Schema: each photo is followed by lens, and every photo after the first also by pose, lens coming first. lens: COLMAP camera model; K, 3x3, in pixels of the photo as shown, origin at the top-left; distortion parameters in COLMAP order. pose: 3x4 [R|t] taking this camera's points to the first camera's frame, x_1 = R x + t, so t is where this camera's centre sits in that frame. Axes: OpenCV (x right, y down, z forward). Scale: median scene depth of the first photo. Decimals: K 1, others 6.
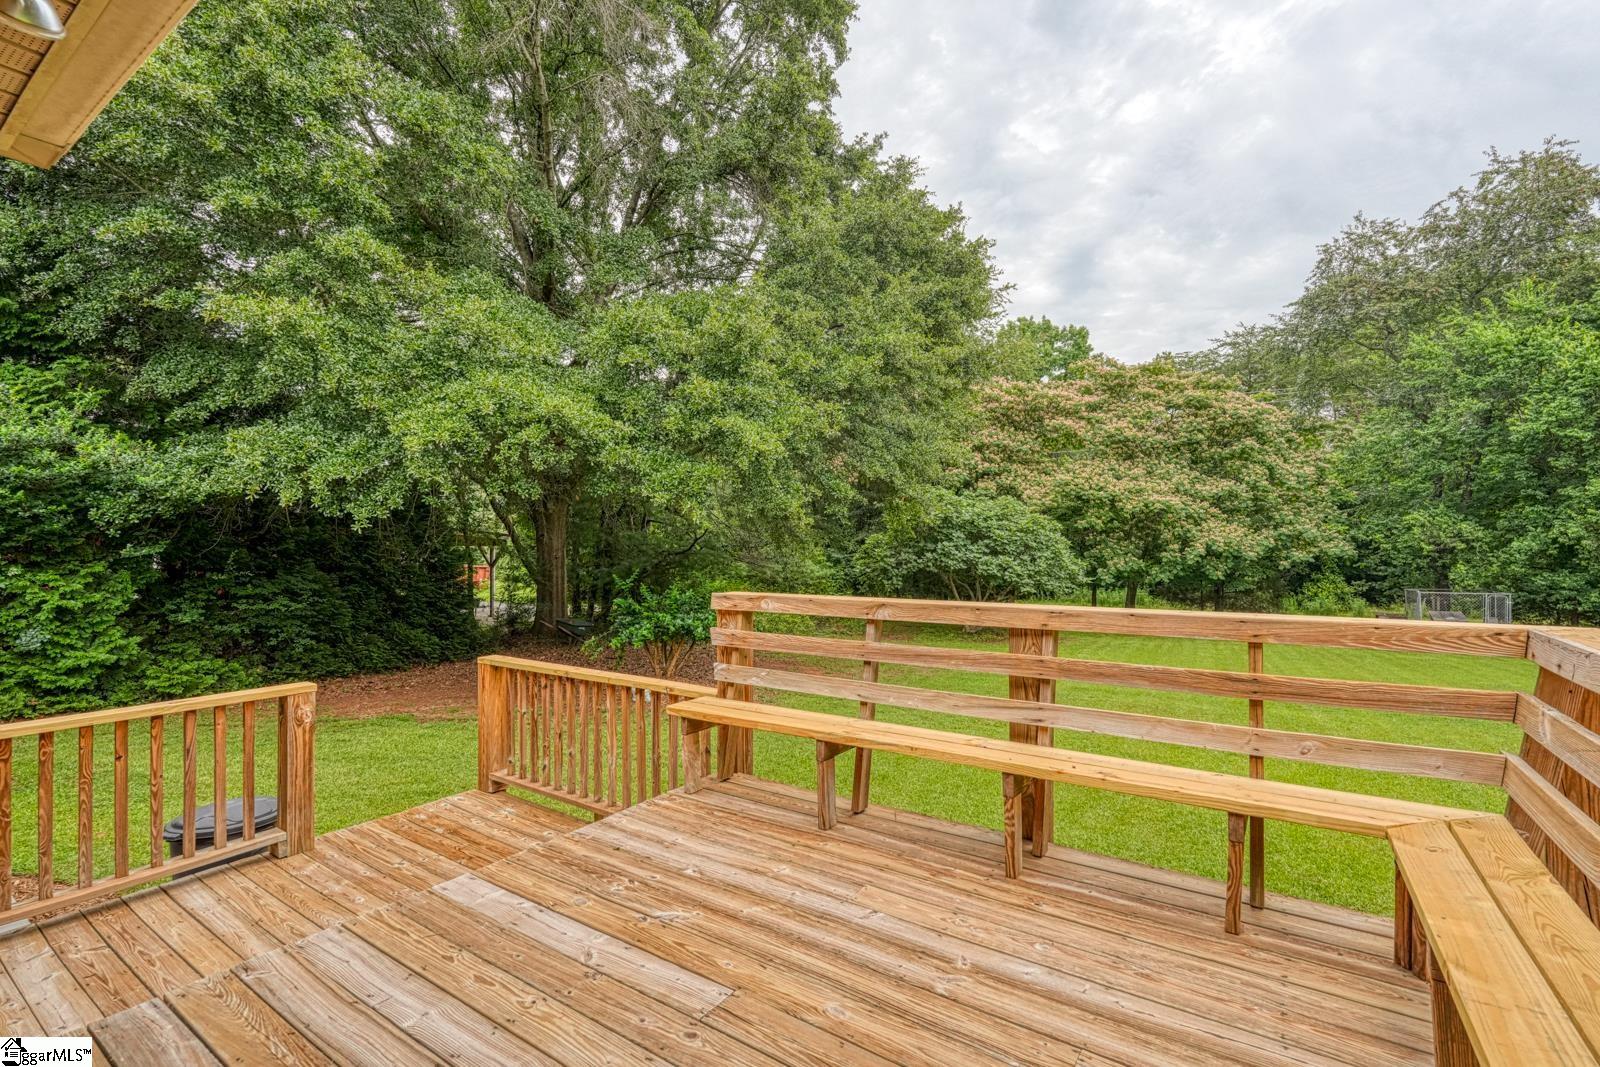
lens RADIAL K [[710.7, 0, 792.6], [0, 710.7, 536.3], [0, 0, 1]] dist [-0.002012, 0.003752]
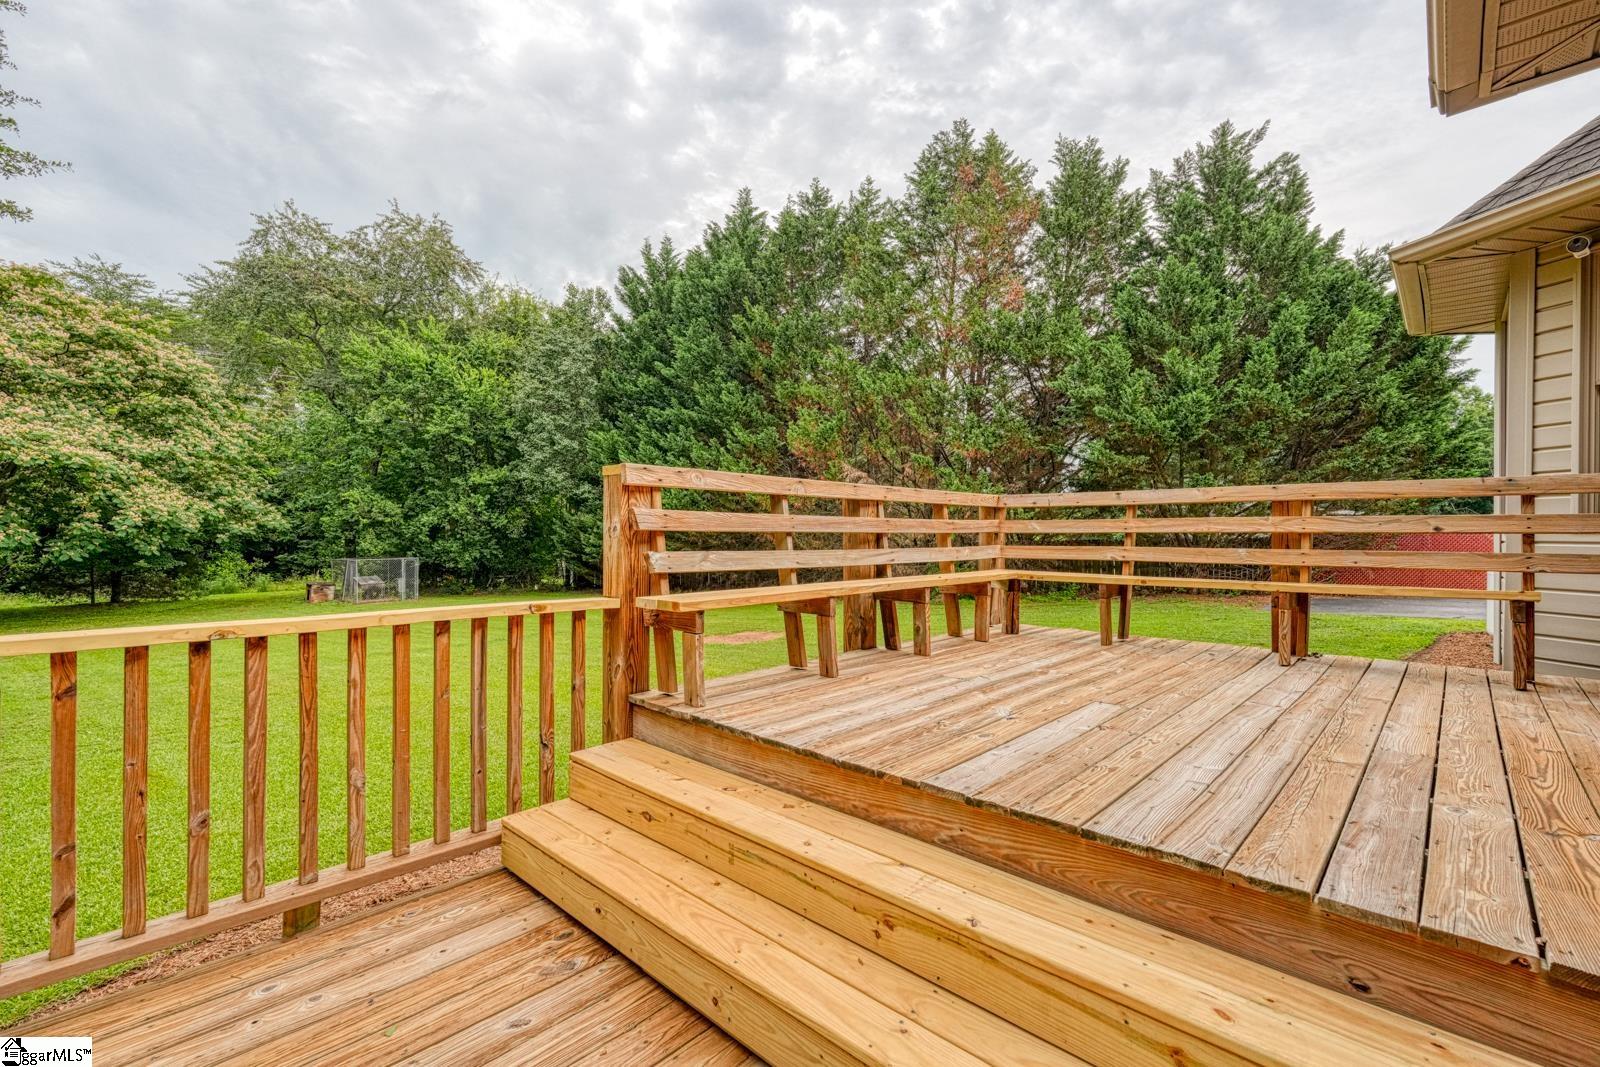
lens RADIAL K [[710.7, 0, 808.3], [0, 710.7, 521.6], [0, 0, 1]] dist [-0.002012, 0.003752]
pose [[0.158092, 0.019274, 0.987236, -0.112477], [-0.017875, 0.999702, -0.016655, 0.020263], [-0.987263, -0.015014, 0.158390, 0.093072]]
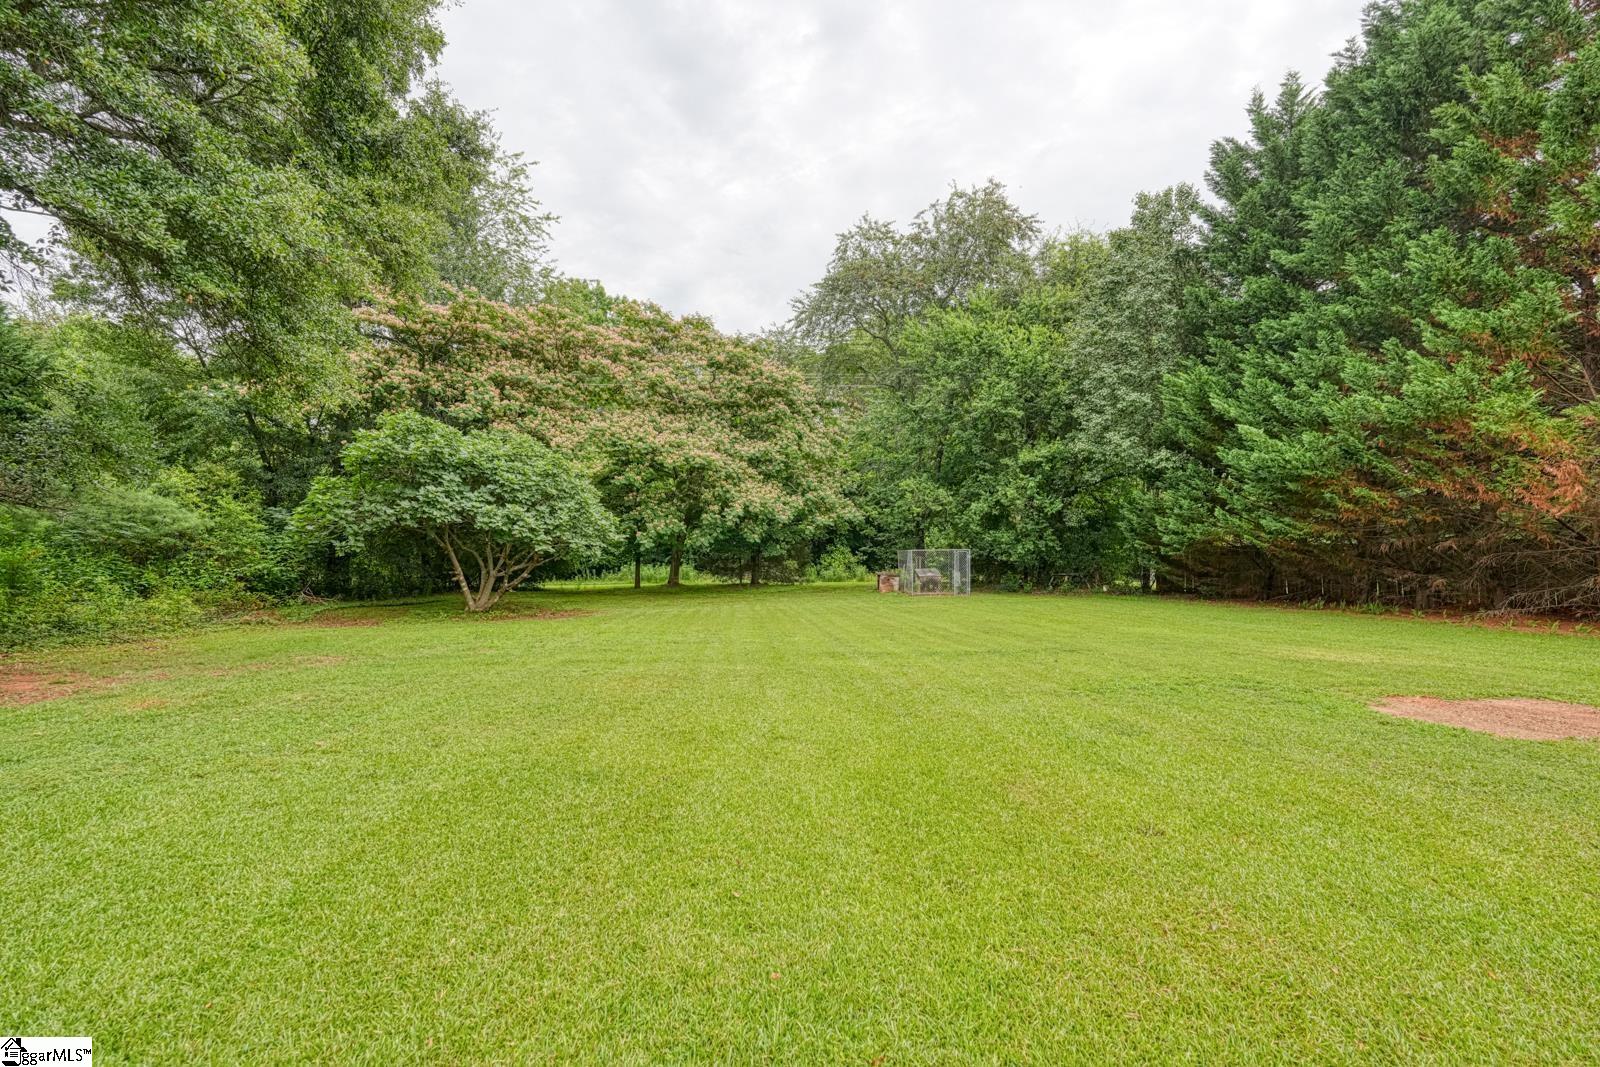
lens RADIAL K [[710.7, 0, 794.3], [0, 710.7, 535.3], [0, 0, 1]] dist [-0.002012, 0.003752]
pose [[0.827344, 0.003186, 0.561687, 0.099033], [-0.007586, 0.999956, 0.005503, 0.044166], [-0.561645, -0.008813, 0.827332, 0.167104]]
